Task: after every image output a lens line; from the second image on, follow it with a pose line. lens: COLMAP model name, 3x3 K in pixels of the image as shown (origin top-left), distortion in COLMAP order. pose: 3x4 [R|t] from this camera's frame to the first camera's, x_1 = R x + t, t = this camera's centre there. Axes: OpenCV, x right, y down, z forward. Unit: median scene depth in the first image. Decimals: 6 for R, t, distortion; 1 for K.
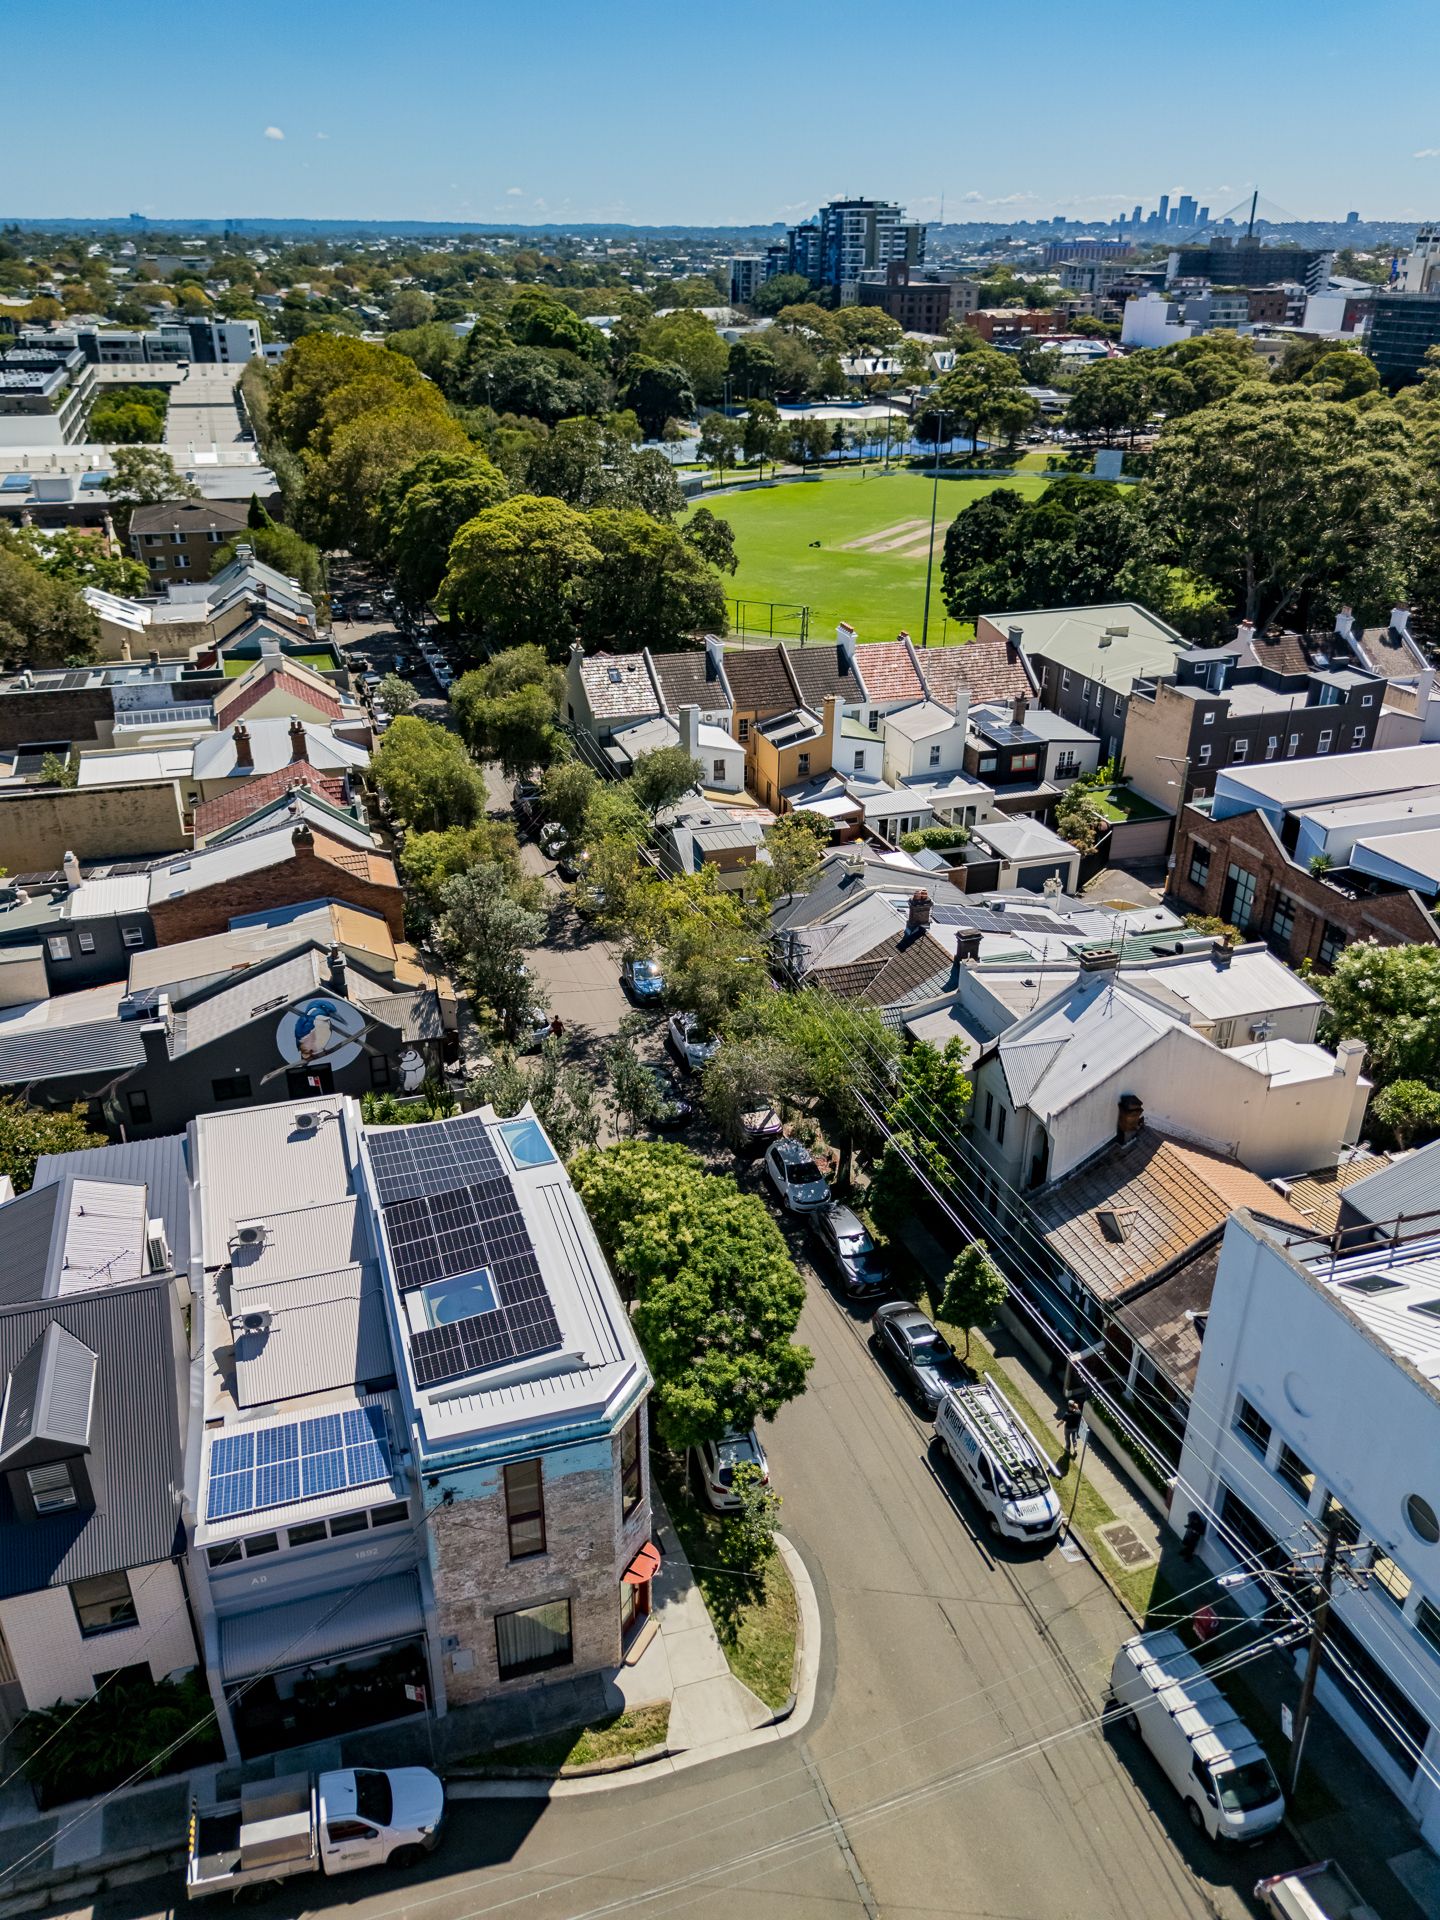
lens RADIAL K [[1441.3, 0, 720.0], [0, 1441.3, 960.0], [0, 0, 1]] dist [0.032047, -0.003294]
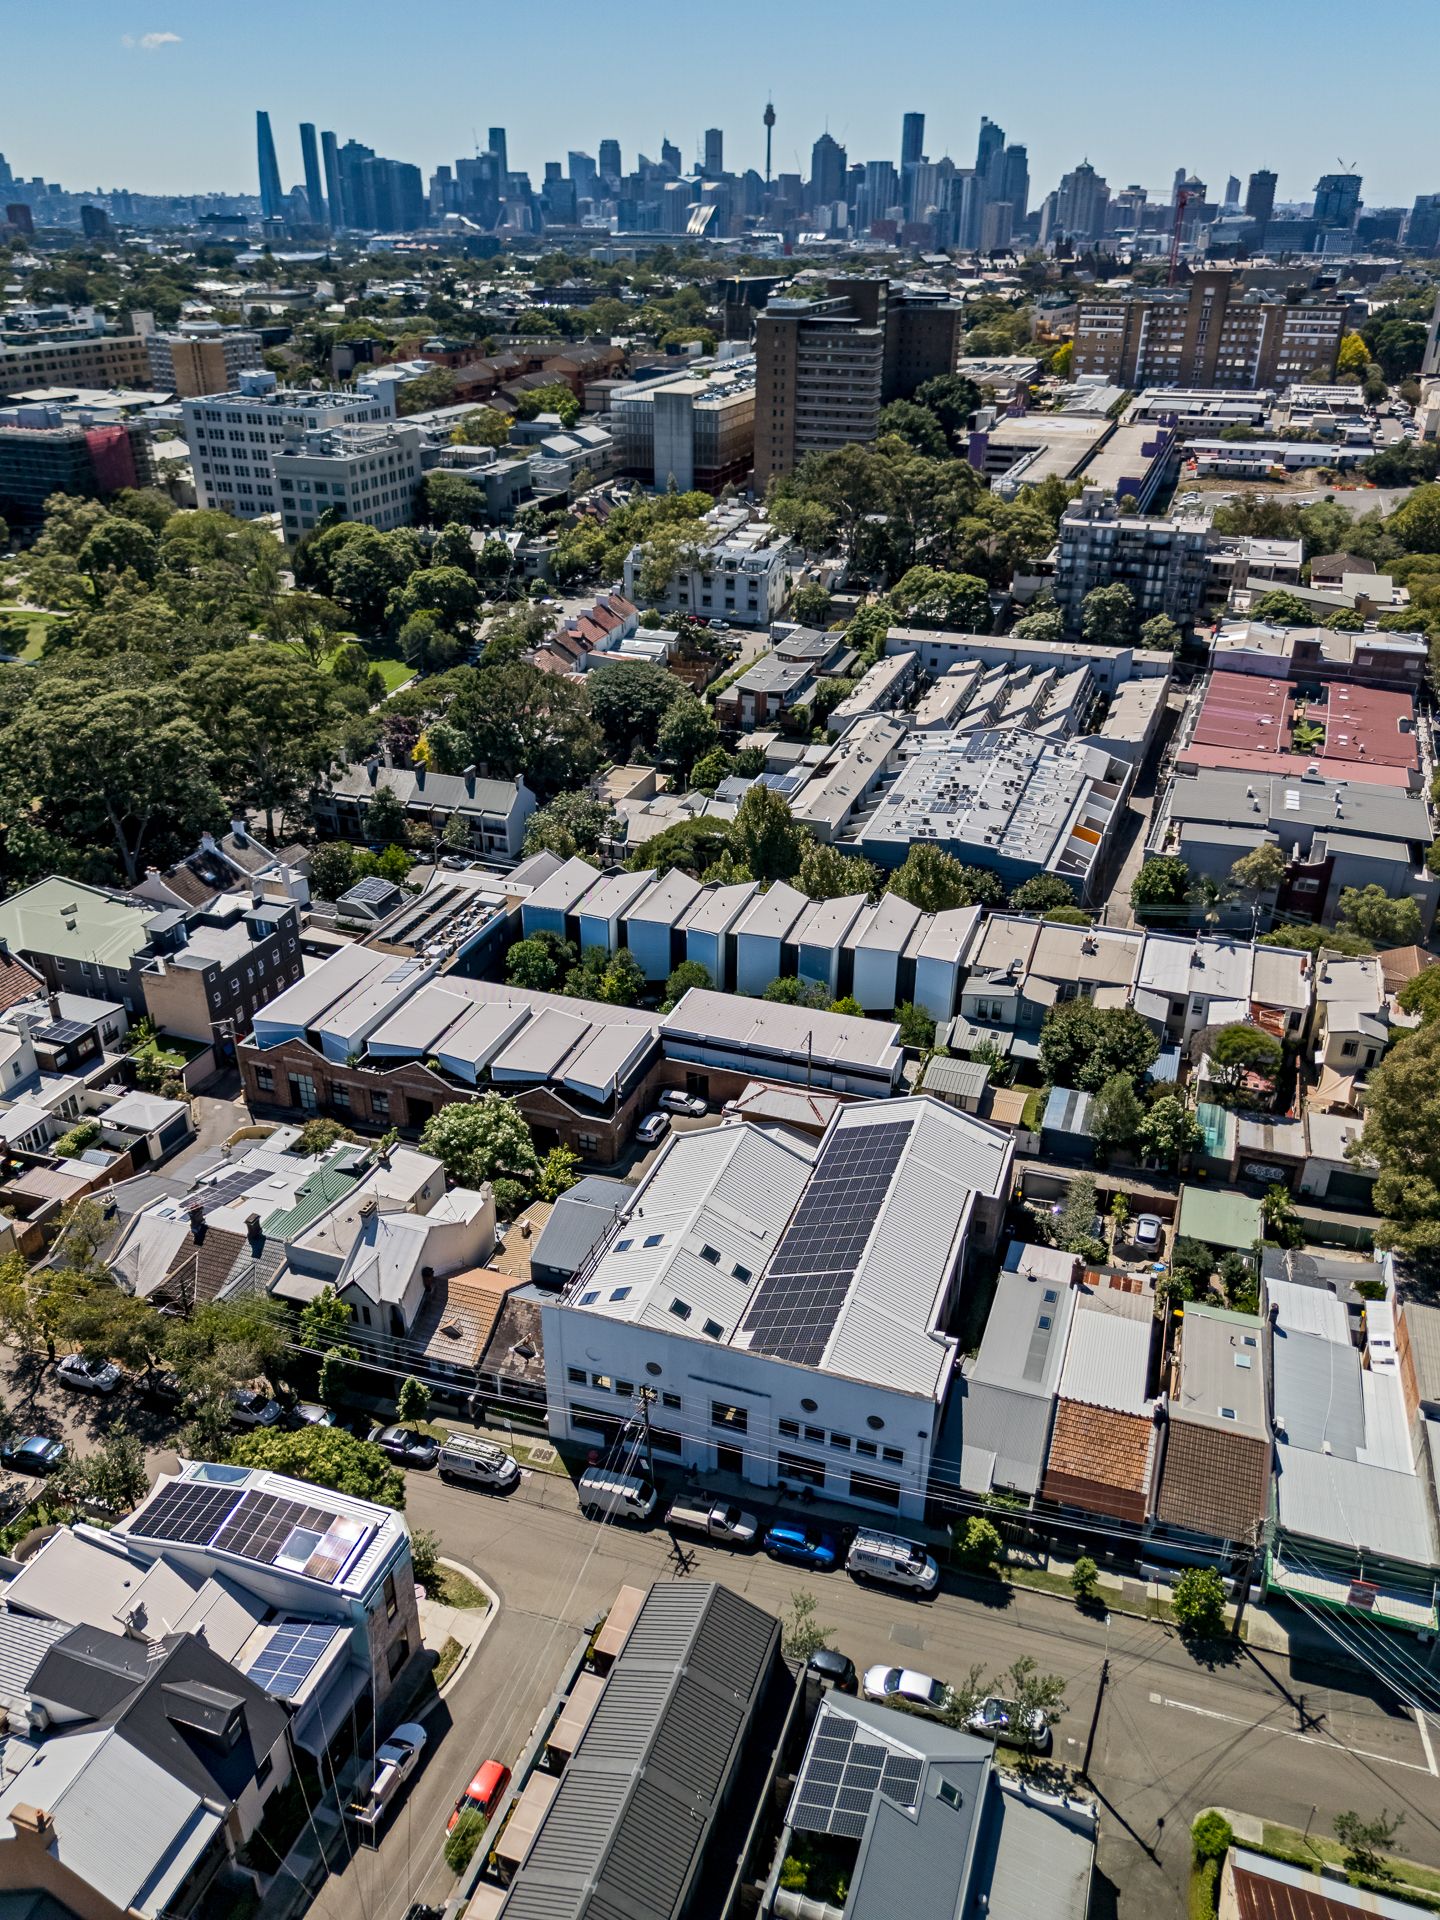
lens RADIAL K [[1441.3, 0, 720.0], [0, 1441.3, 960.0], [0, 0, 1]] dist [0.032047, -0.003294]
pose [[0.607841, -0.371058, 0.702029, -0.608716], [0.351266, 0.918543, 0.181358, -0.442064], [-0.712138, 0.136363, 0.688669, -0.610546]]
